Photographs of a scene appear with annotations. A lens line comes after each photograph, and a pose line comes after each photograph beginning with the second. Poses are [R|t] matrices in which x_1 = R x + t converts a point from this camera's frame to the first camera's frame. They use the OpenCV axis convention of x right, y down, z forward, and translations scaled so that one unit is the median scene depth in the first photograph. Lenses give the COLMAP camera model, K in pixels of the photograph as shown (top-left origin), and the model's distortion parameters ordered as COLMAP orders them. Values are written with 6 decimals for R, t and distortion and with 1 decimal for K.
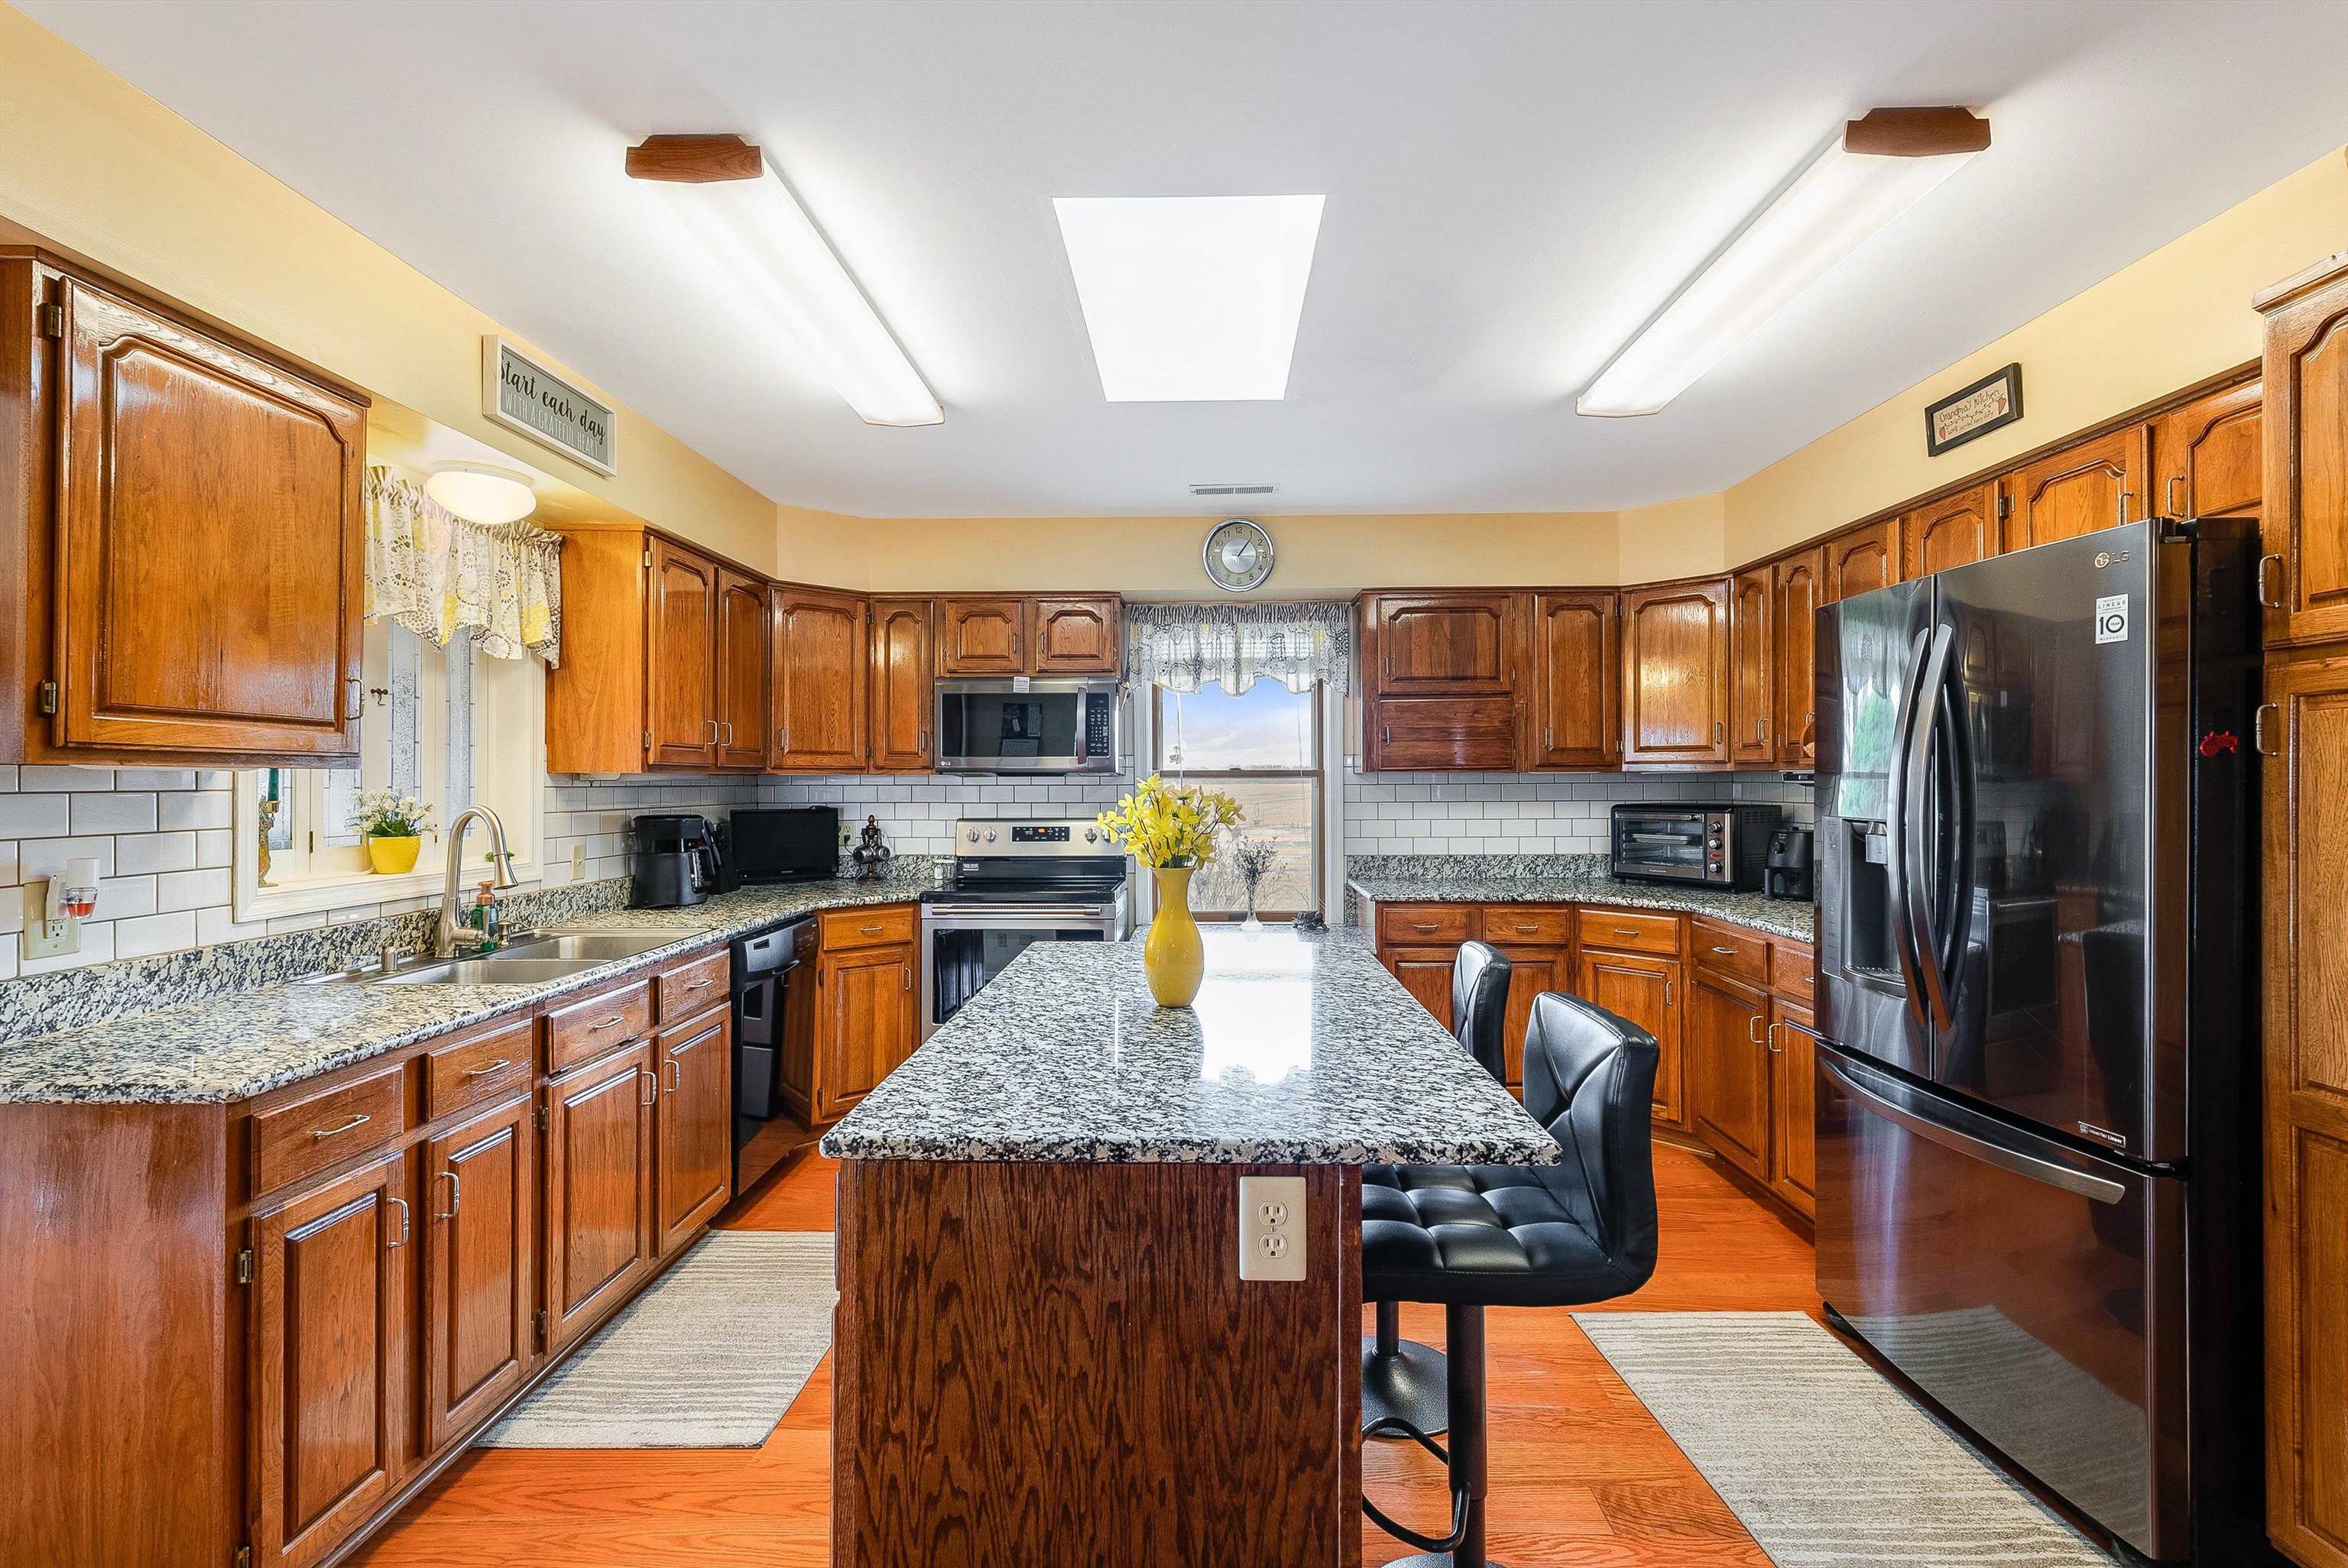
lens RADIAL K [[1053.3, 0, 1173.4], [0, 1053.3, 772.2], [0, 0, 1]] dist [-0.003471, 0.003408]
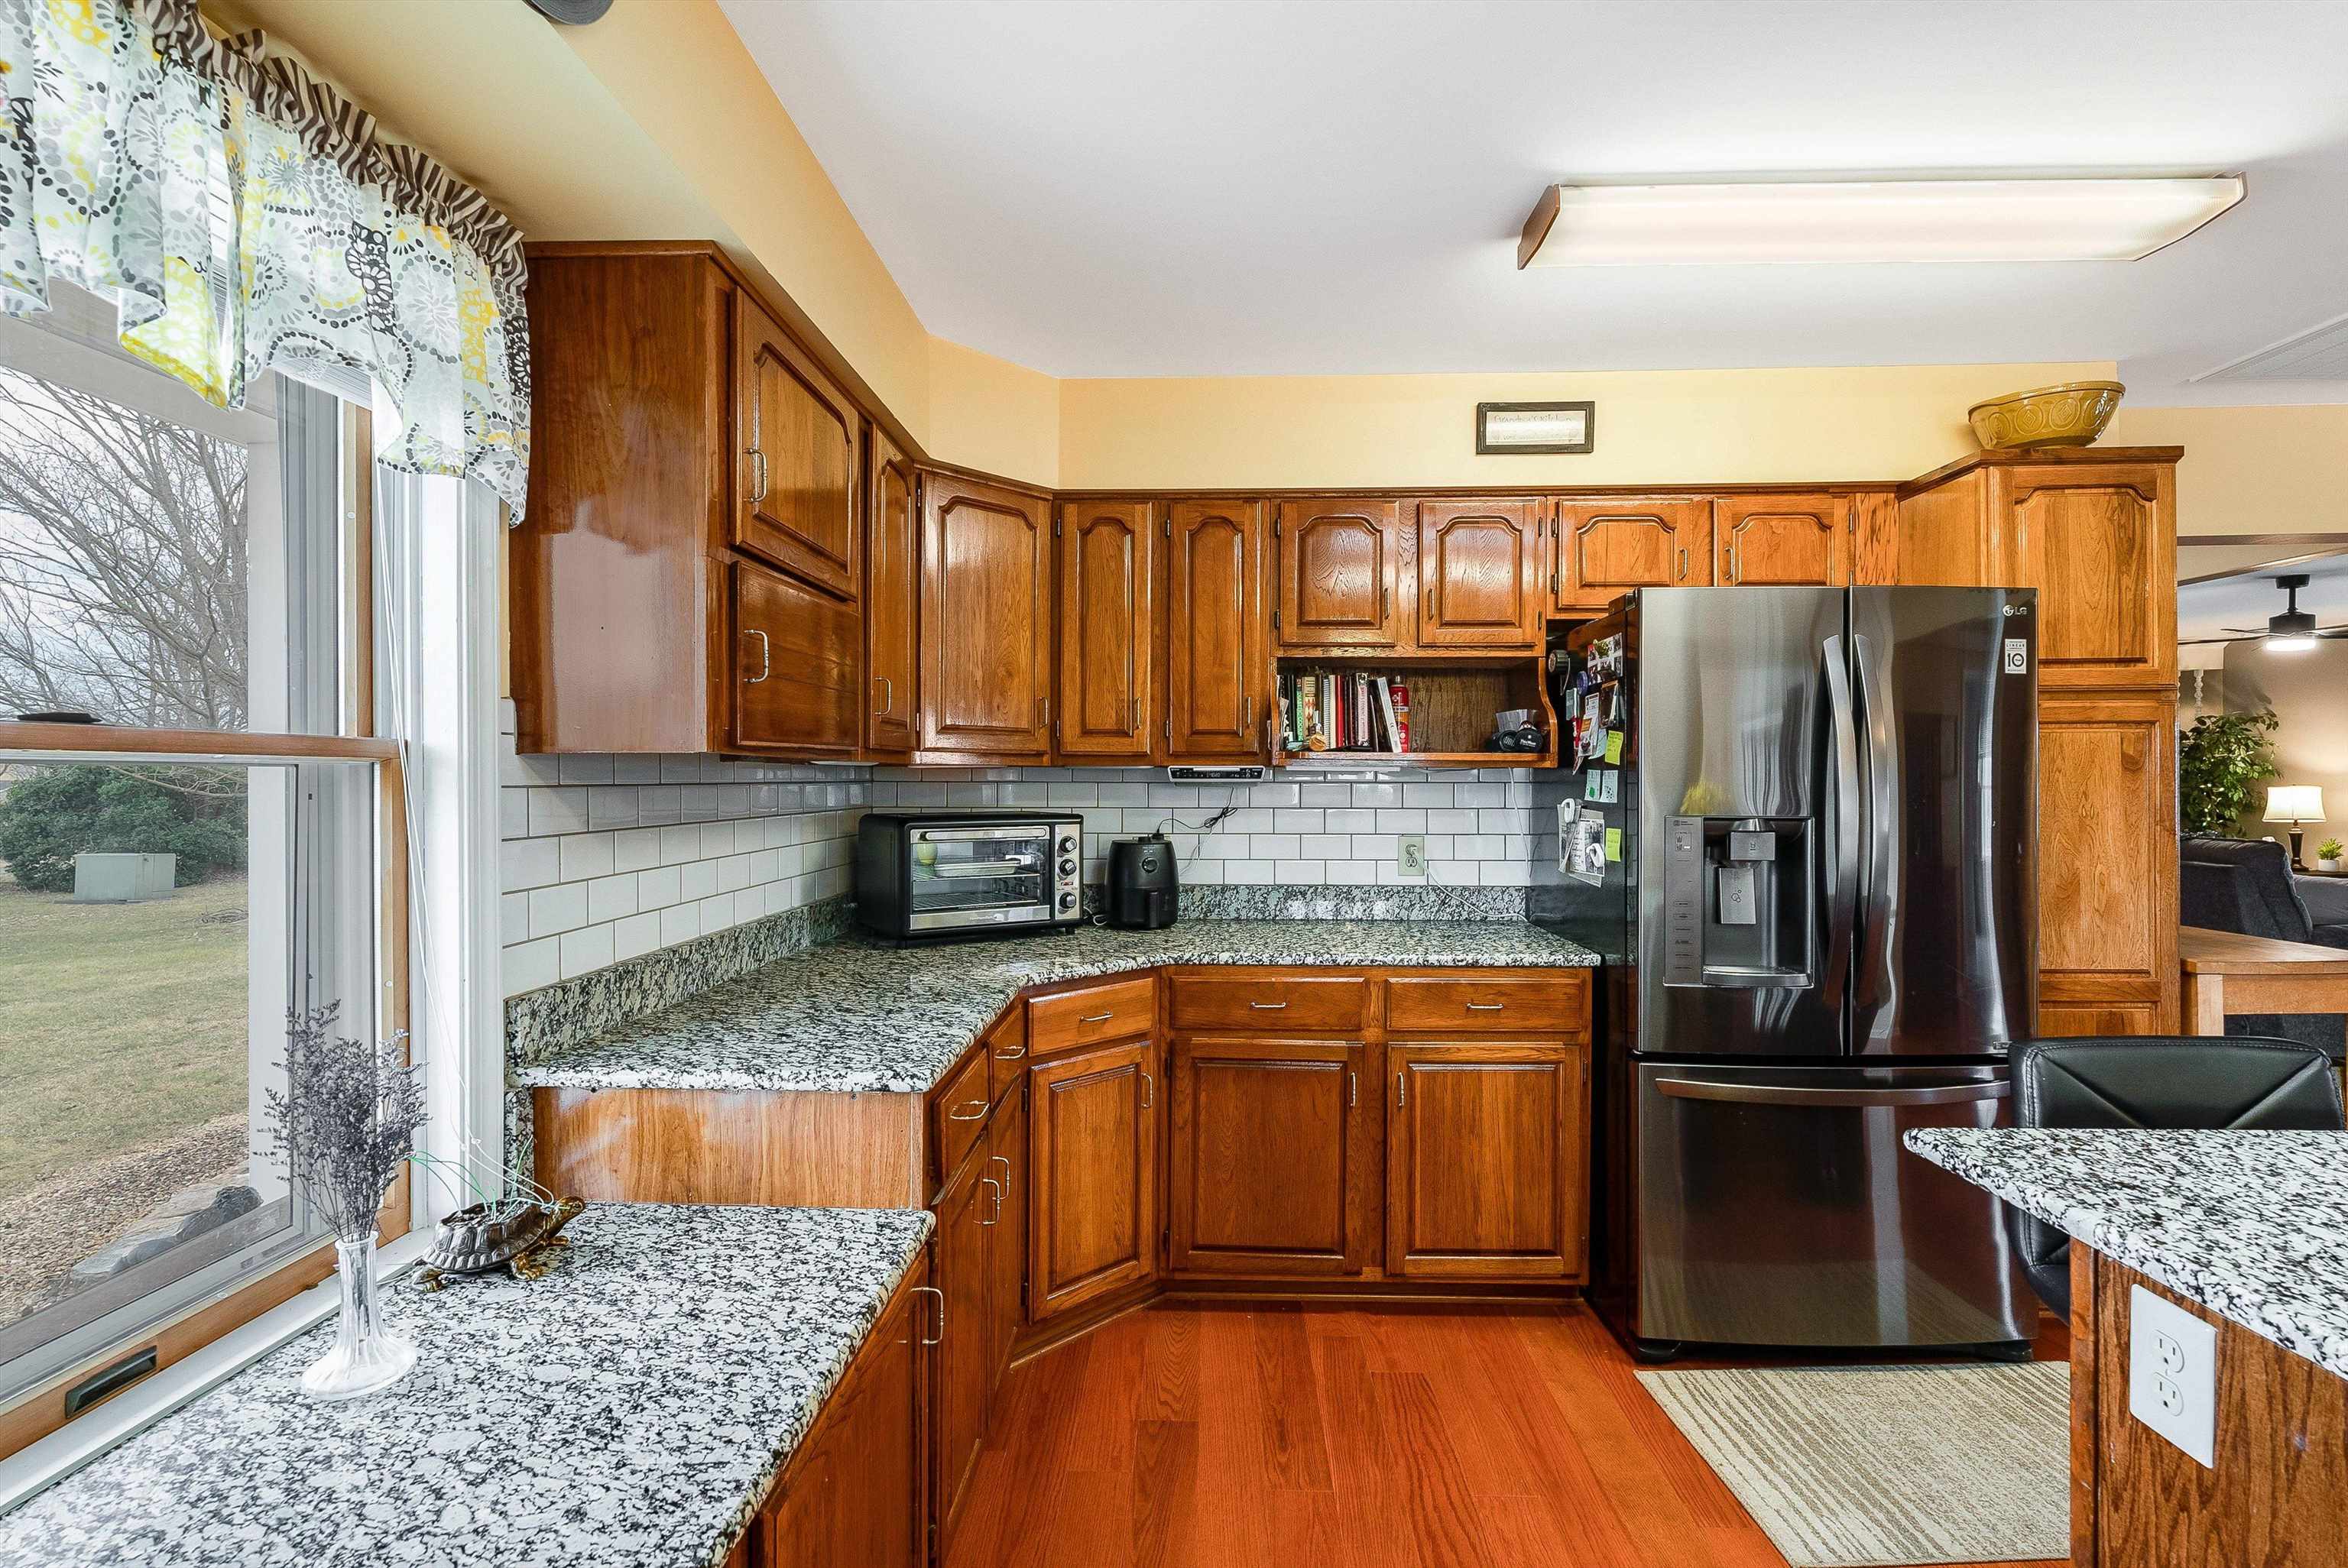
lens RADIAL K [[1053.3, 0, 1169.9], [0, 1053.3, 783.6], [0, 0, 1]] dist [-0.003471, 0.003408]
pose [[0.012519, 0.001801, 0.999920, -0.241483], [-0.005748, 0.999982, -0.001729, 0.013554], [-0.999905, -0.005726, 0.012529, 1.109194]]
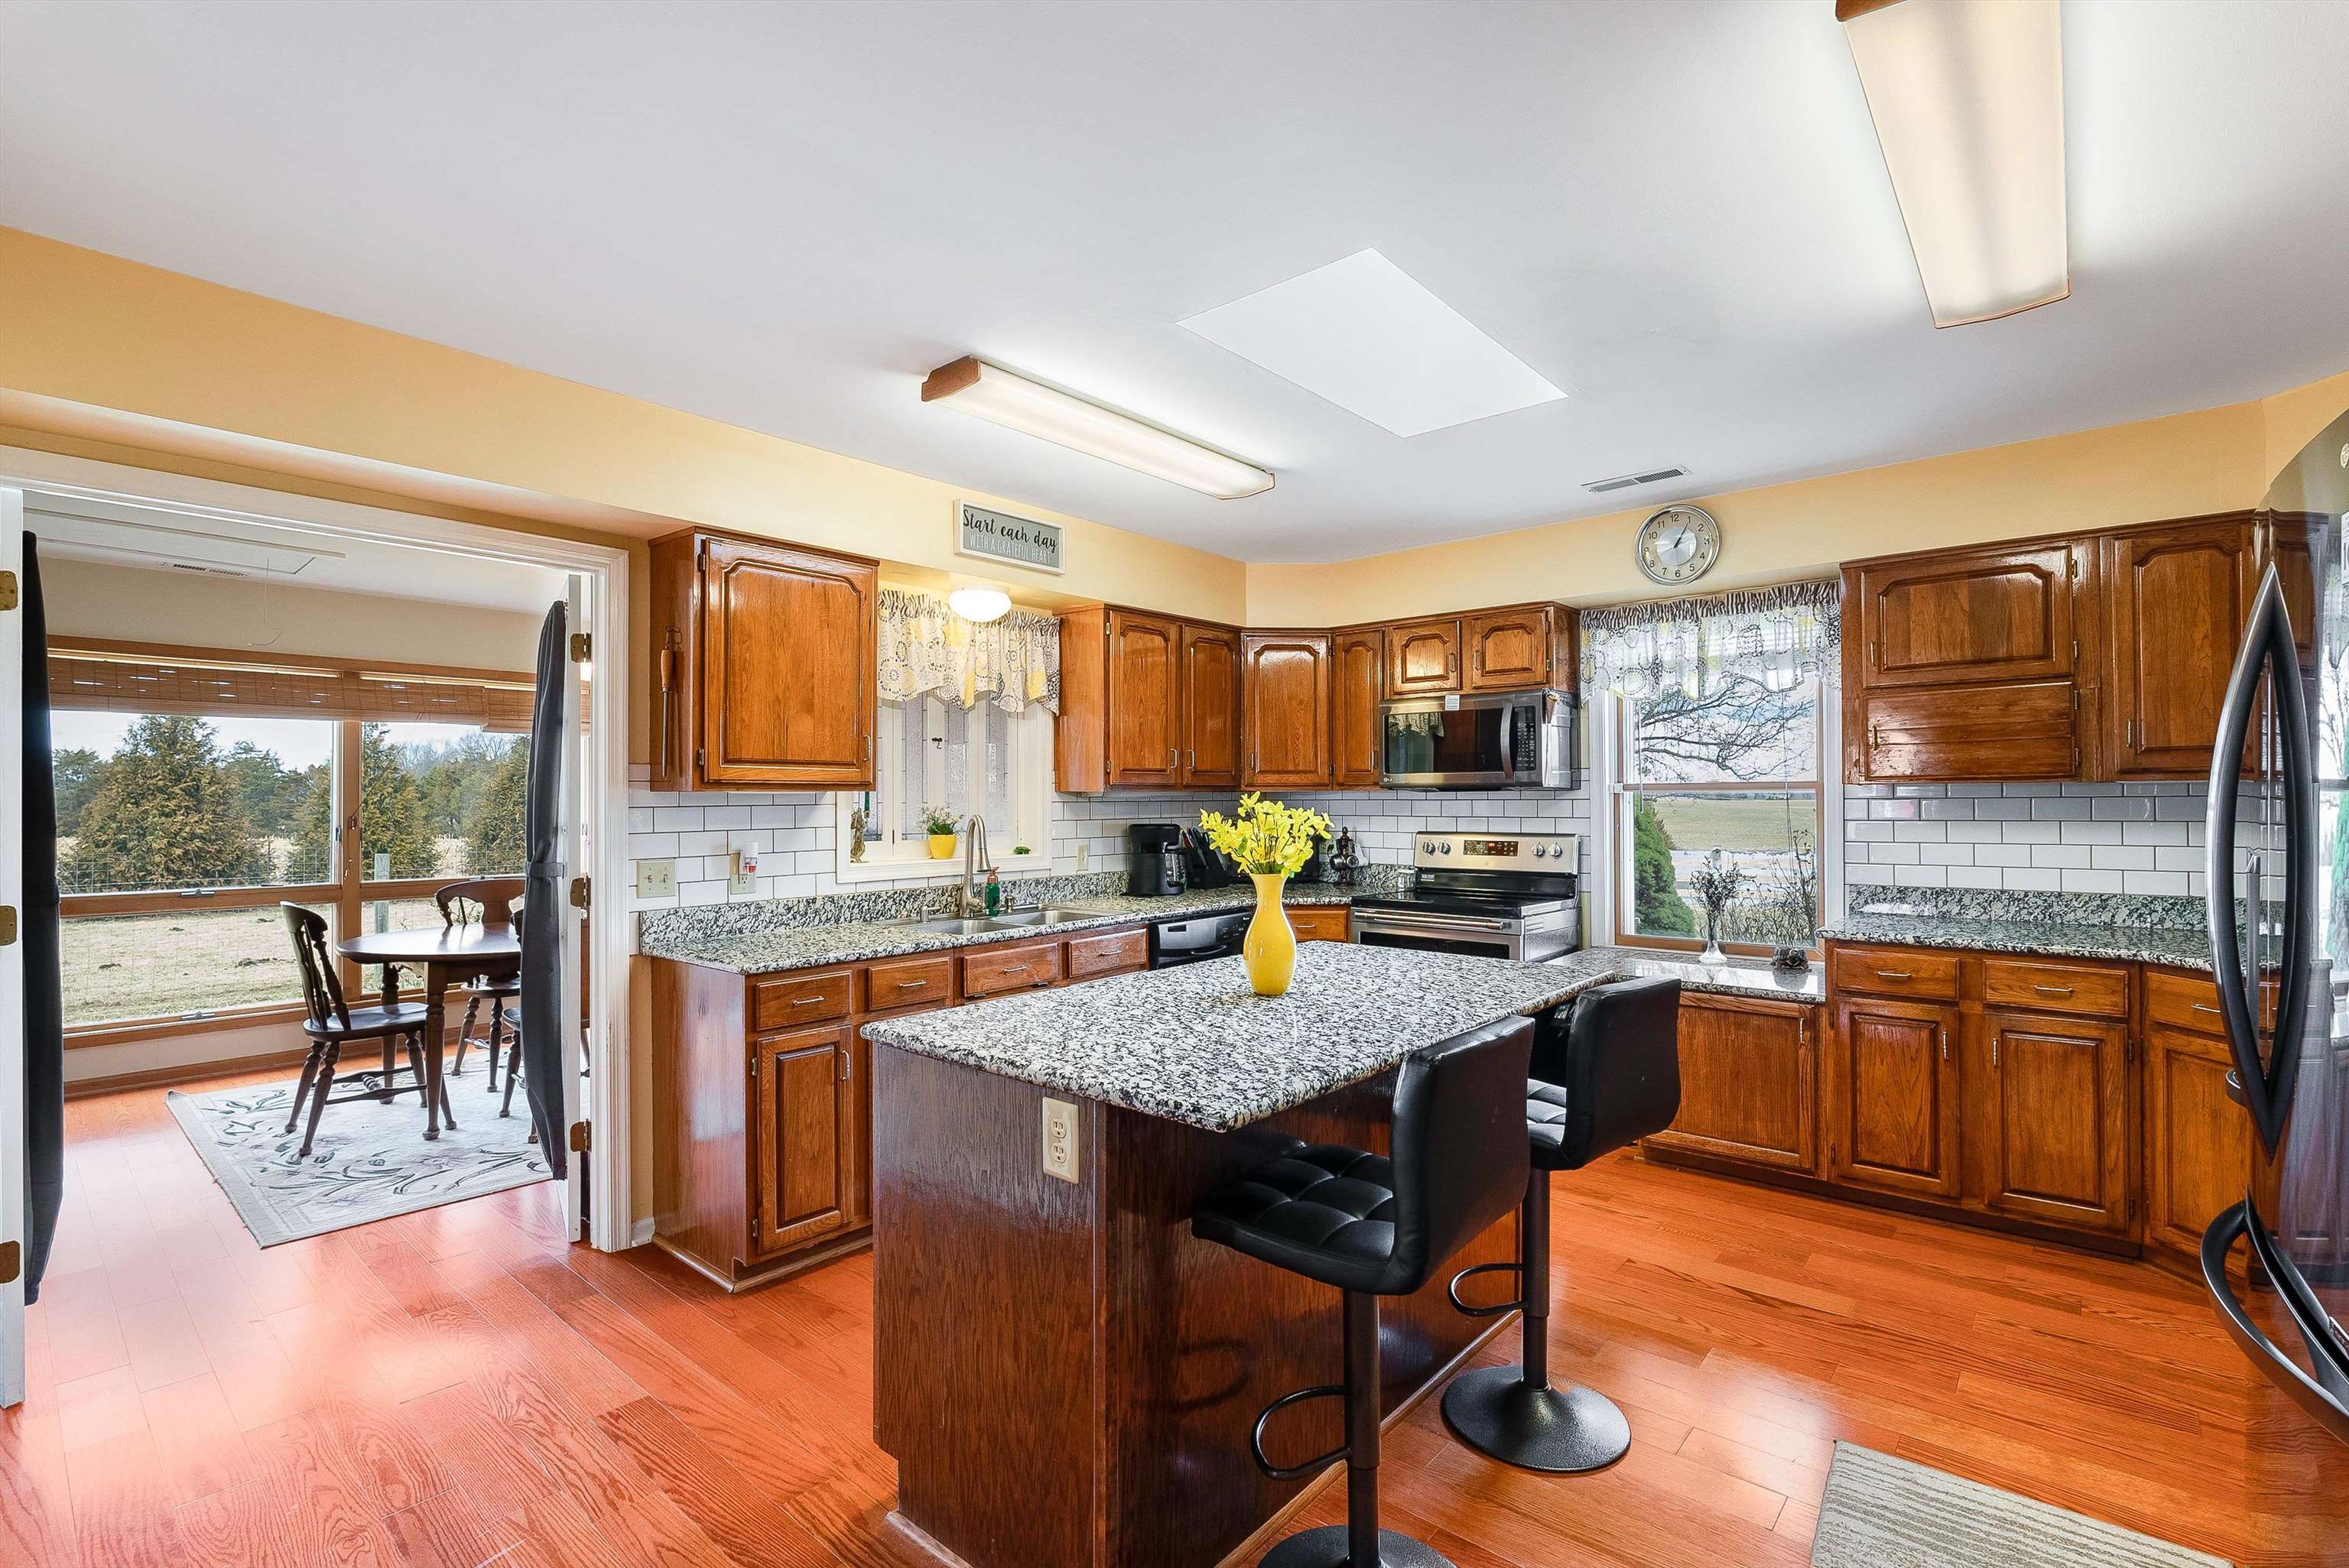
lens RADIAL K [[1053.8, 0, 1161.4], [0, 1053.8, 793.4], [0, 0, 1]] dist [-0.003471, 0.003408]
pose [[0.769366, -0.004654, -0.638791, 0.403037], [0.009899, 0.999940, 0.004637, -0.002304], [0.638732, -0.009891, 0.769366, 0.026008]]
